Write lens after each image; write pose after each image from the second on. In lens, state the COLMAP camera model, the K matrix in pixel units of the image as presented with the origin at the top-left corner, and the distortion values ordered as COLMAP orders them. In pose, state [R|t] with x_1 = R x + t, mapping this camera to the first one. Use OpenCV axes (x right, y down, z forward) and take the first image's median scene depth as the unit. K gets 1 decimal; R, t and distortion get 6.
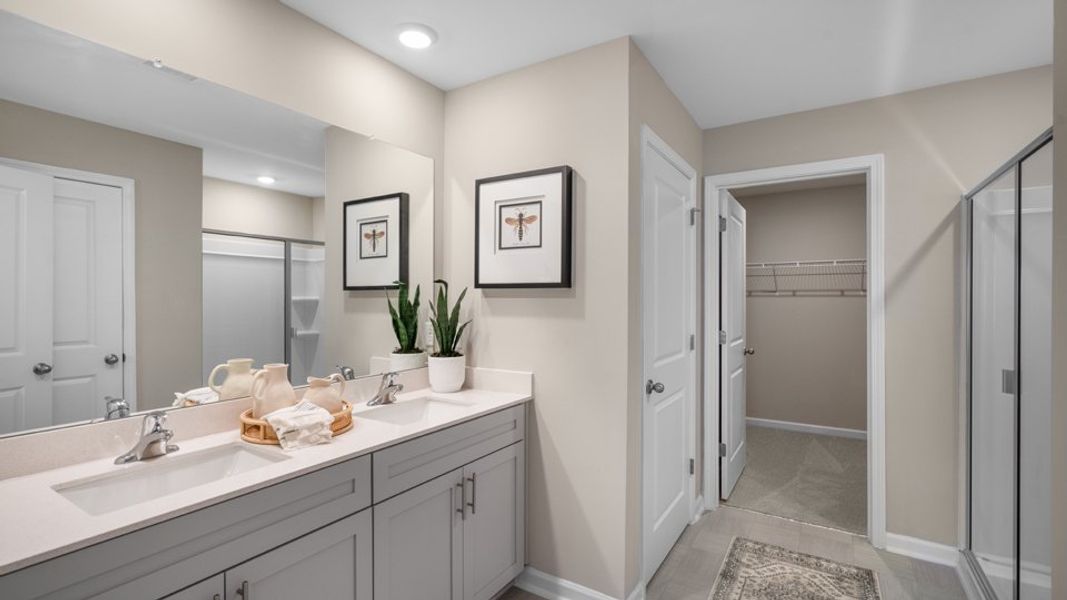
lens RADIAL K [[484.2, 0, 533.5], [0, 484.2, 300.0], [0, 0, 1]] dist [-0.002832, -0.000541]
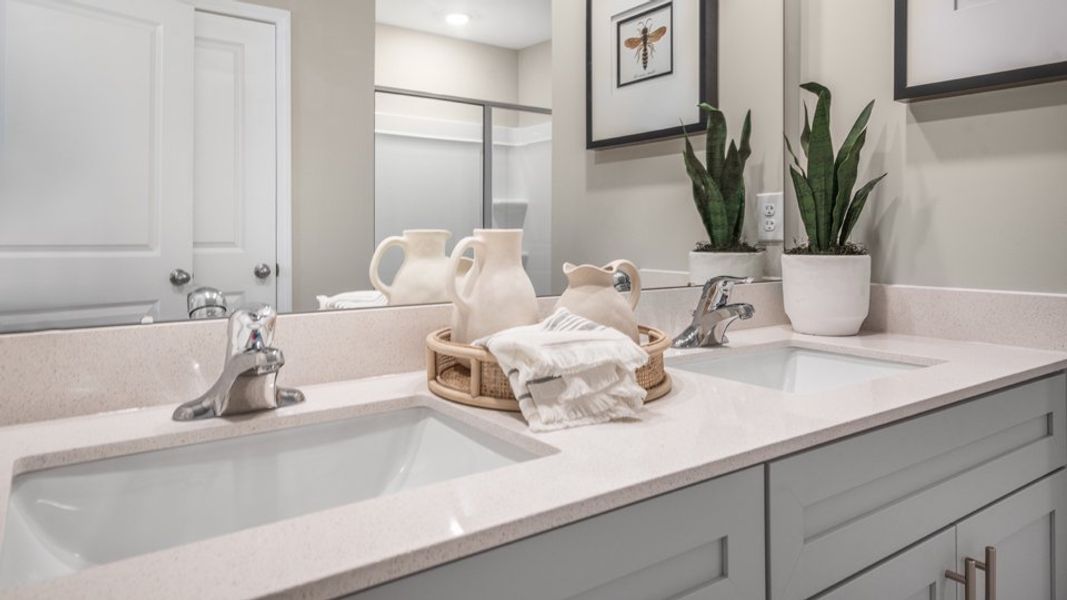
lens RADIAL K [[679.2, 0, 534.6], [0, 679.2, 233.0], [0, 0, 1]] dist [0.007227, 0.002529]
pose [[0.928449, -0.001347, -0.371457, -0.220574], [-0.002212, 0.999956, -0.009155, 0.114863], [0.371453, 0.009322, 0.928405, 0.356409]]
